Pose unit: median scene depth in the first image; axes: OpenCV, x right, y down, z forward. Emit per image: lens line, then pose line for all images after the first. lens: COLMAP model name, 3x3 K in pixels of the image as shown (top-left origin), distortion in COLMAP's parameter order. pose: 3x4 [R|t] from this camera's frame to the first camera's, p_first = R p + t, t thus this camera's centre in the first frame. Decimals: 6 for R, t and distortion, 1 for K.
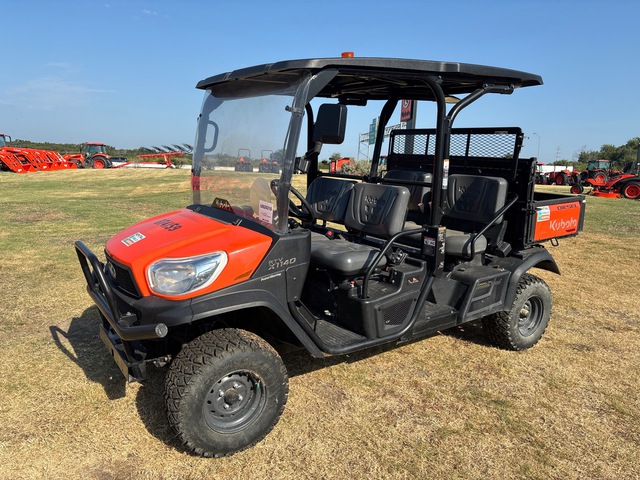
lens RADIAL K [[504.2, 0, 320.0], [0, 504.2, 240.0], [0, 0, 1]] dist [-0.004415, -0.002615]
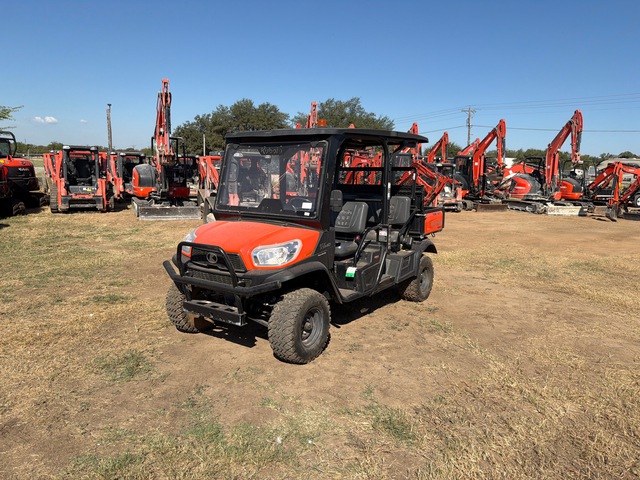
lens RADIAL K [[451.4, 0, 320.0], [0, 451.4, 240.0], [0, 0, 1]] dist [0.000329, -0.000257]
pose [[0.938060, -0.046847, 0.343290, -0.448921], [0.062468, 0.997448, -0.034581, 0.056556], [-0.340794, 0.053884, 0.938592, -0.312447]]
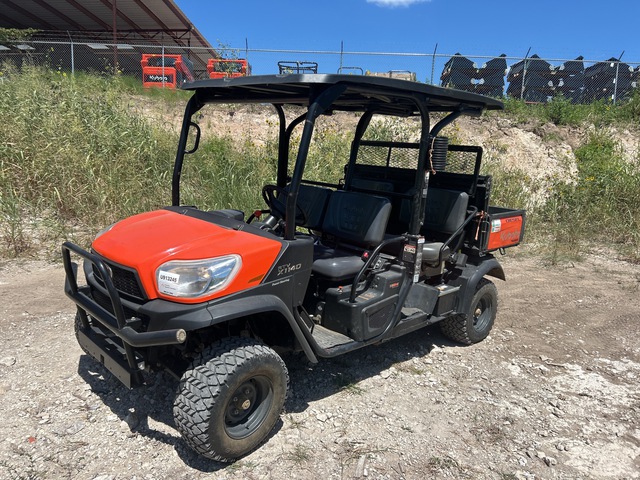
lens RADIAL K [[504.2, 0, 320.0], [0, 504.2, 240.0], [0, 0, 1]] dist [-0.004415, -0.002615]
pose [[0.982516, 0.024749, 0.184527, -0.149984], [-0.024781, 0.999691, -0.002138, -0.009266], [-0.184523, -0.002473, 0.982825, -0.019043]]
